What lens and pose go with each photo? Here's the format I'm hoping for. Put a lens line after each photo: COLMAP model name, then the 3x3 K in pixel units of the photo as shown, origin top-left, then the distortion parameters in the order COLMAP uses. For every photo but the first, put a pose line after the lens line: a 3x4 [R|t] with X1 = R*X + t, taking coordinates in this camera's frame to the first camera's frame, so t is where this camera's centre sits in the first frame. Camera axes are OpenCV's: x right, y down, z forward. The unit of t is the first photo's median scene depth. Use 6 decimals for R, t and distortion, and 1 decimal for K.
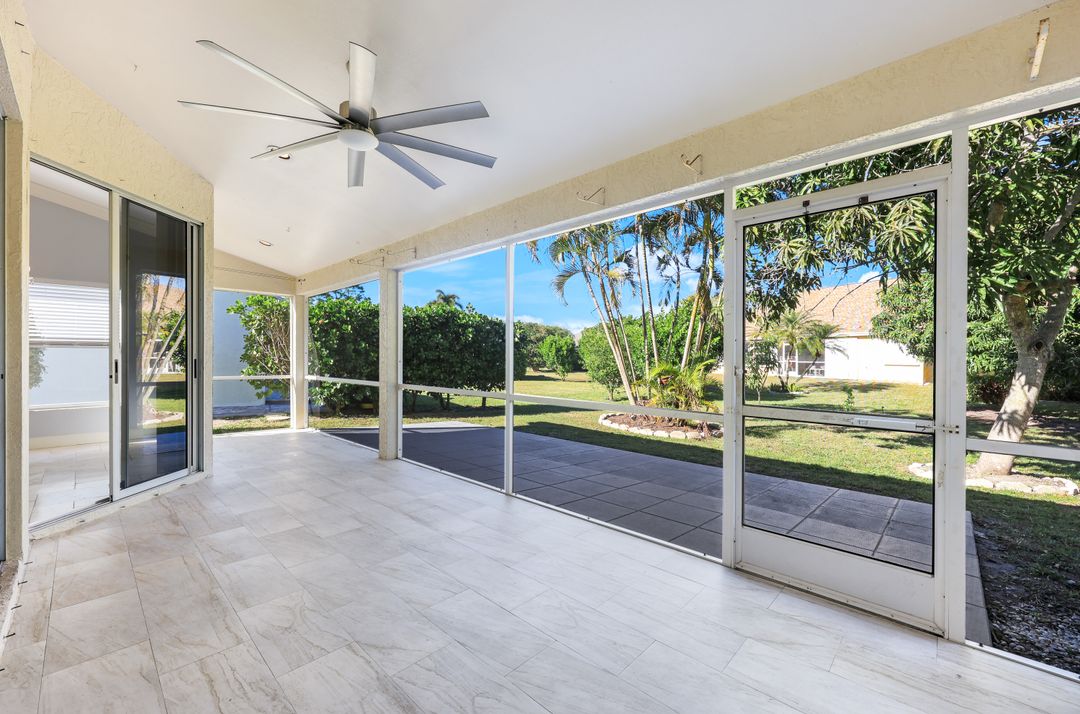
lens RADIAL K [[435.9, 0, 536.3], [0, 435.9, 357.7], [0, 0, 1]] dist [0.000559, 0.000114]
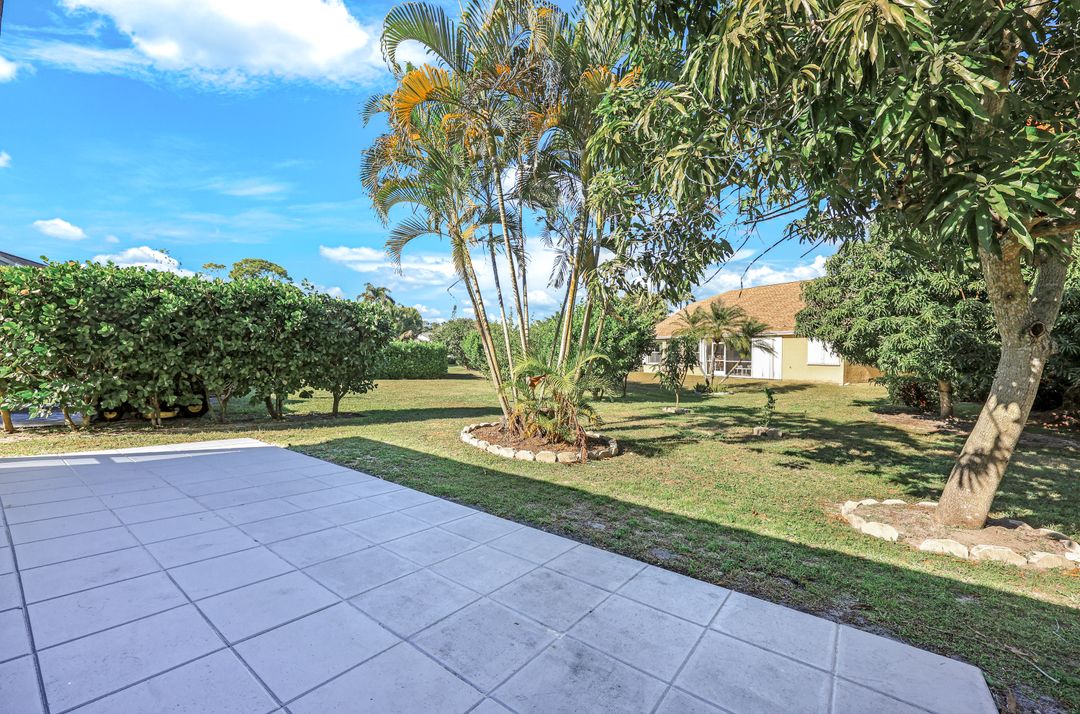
lens RADIAL K [[435.9, 0, 536.3], [0, 435.9, 357.7], [0, 0, 1]] dist [0.000559, 0.000114]
pose [[0.992945, 0.008557, 0.118266, 0.156397], [-0.008976, 0.999955, 0.003011, 0.007290], [-0.118235, -0.004051, 0.992977, 0.199235]]
